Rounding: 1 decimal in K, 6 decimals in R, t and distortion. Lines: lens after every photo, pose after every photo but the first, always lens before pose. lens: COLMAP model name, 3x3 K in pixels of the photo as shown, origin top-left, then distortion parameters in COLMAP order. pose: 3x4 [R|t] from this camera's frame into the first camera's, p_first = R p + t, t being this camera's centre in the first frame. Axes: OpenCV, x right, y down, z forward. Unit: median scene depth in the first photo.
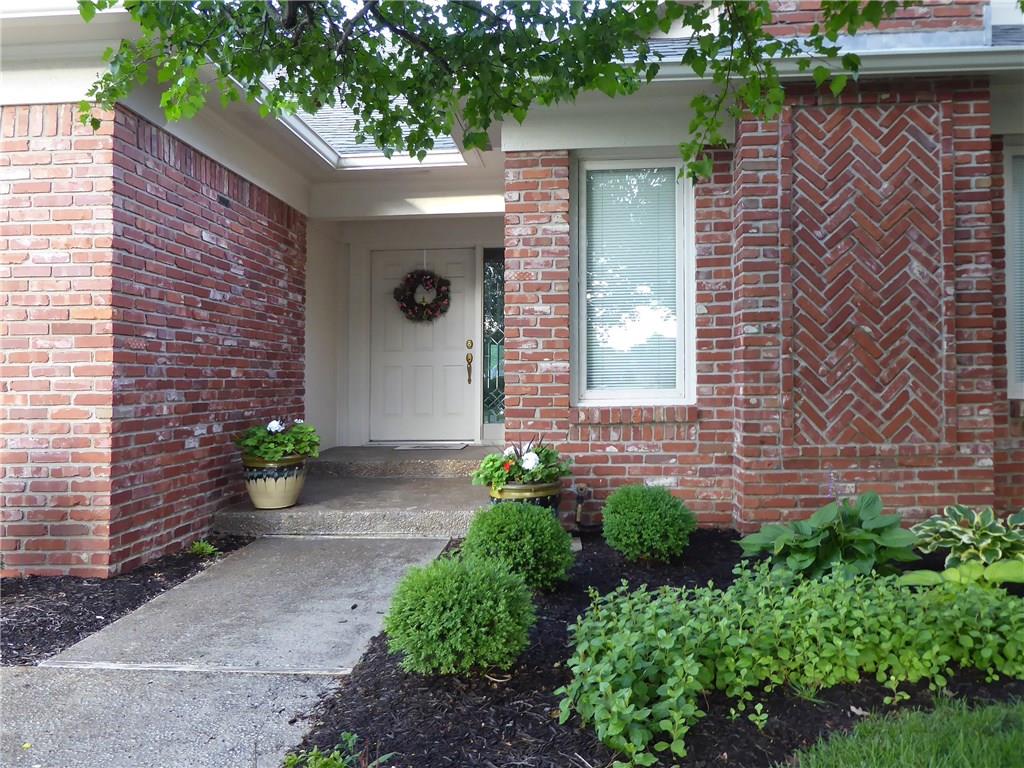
lens RADIAL K [[809.2, 0, 512.9], [0, 809.2, 357.3], [0, 0, 1]] dist [-0.006014, -0.001691]
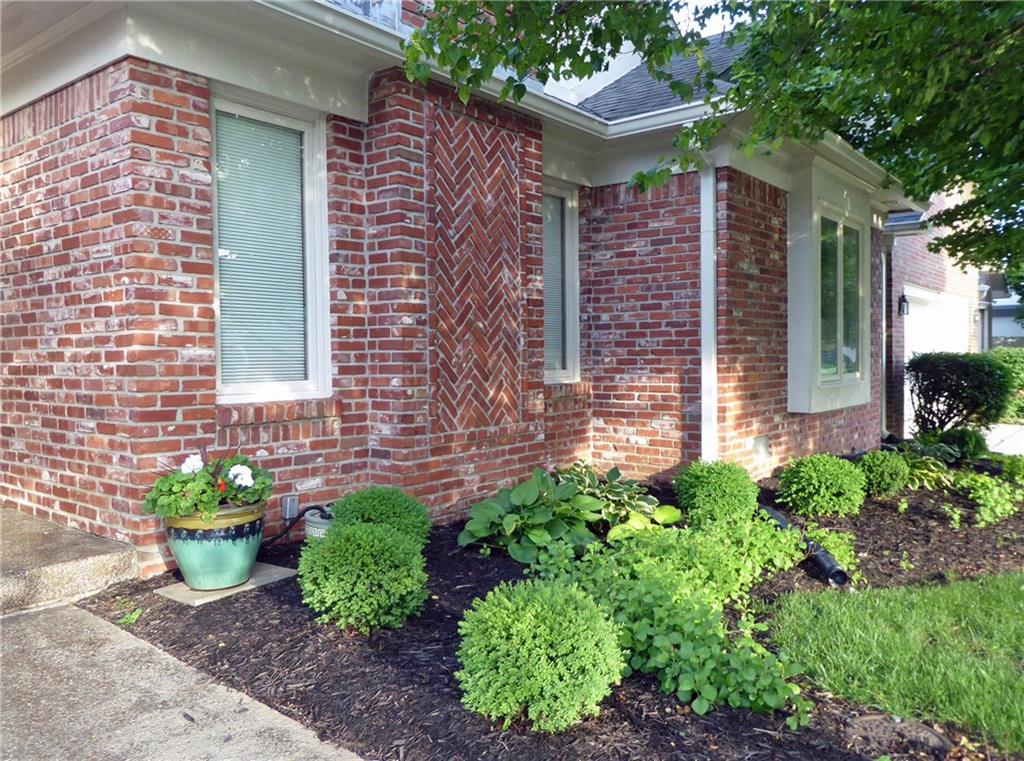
lens RADIAL K [[829.6, 0, 512.0], [0, 829.6, 380.5], [0, 0, 1]] dist [-0.006988, 0.000188]
pose [[0.552859, -0.014556, 0.833148, -0.458494], [-0.027149, 0.999002, 0.035470, -0.000052], [-0.832833, -0.042229, 0.551912, 0.307835]]
